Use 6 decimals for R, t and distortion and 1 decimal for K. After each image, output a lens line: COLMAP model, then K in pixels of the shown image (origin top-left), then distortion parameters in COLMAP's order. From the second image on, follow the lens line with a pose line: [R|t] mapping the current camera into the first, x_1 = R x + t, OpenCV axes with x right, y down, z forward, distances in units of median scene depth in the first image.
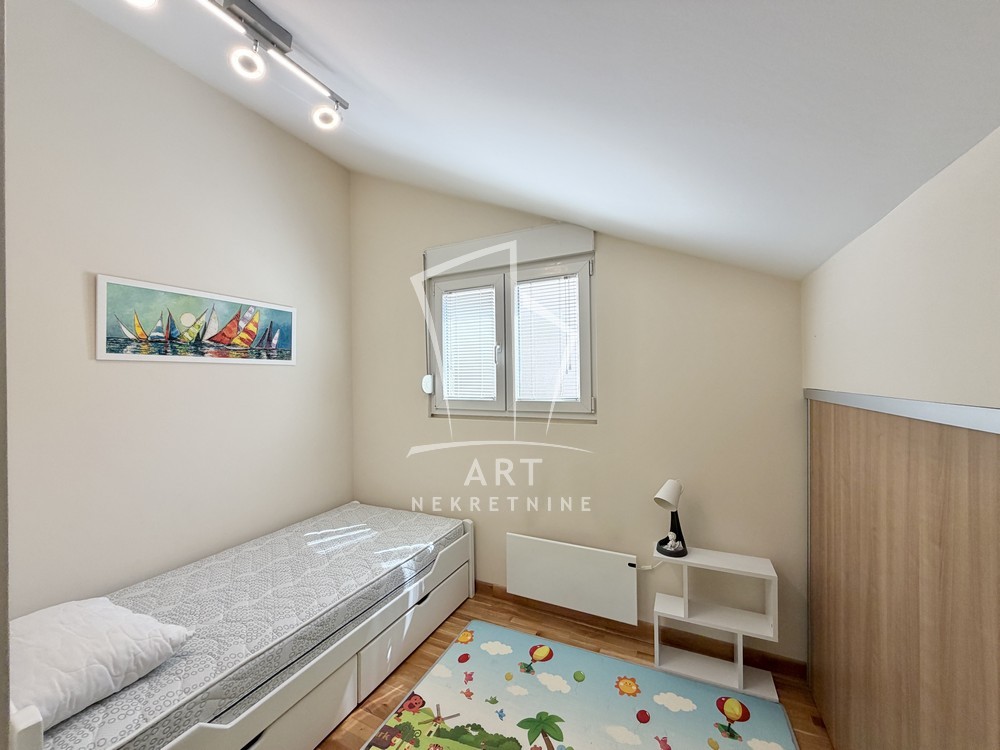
lens RADIAL K [[398.3, 0, 495.4], [0, 398.3, 376.8], [0, 0, 1]] dist [-0.000698, -0.000194]
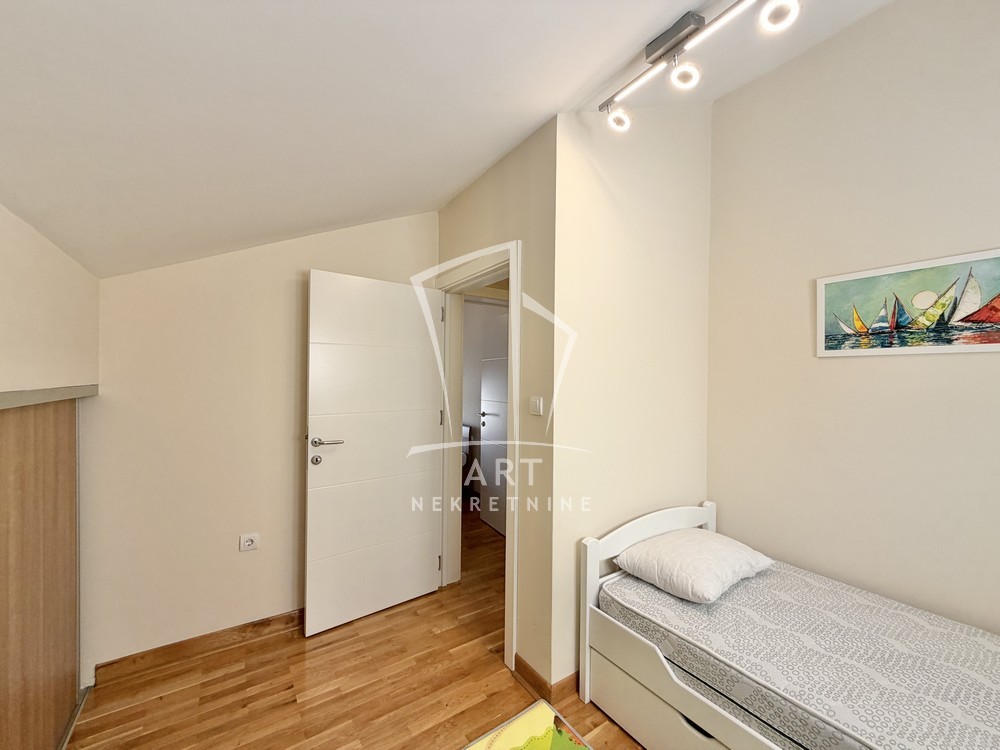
lens RADIAL K [[398.3, 0, 495.4], [0, 398.3, 376.8], [0, 0, 1]] dist [-0.000698, -0.000194]
pose [[-0.500253, 0.004175, -0.865869, 0.357651], [-0.001159, 0.999984, 0.005491, 0.005642], [0.865879, 0.003751, -0.500240, 0.707340]]
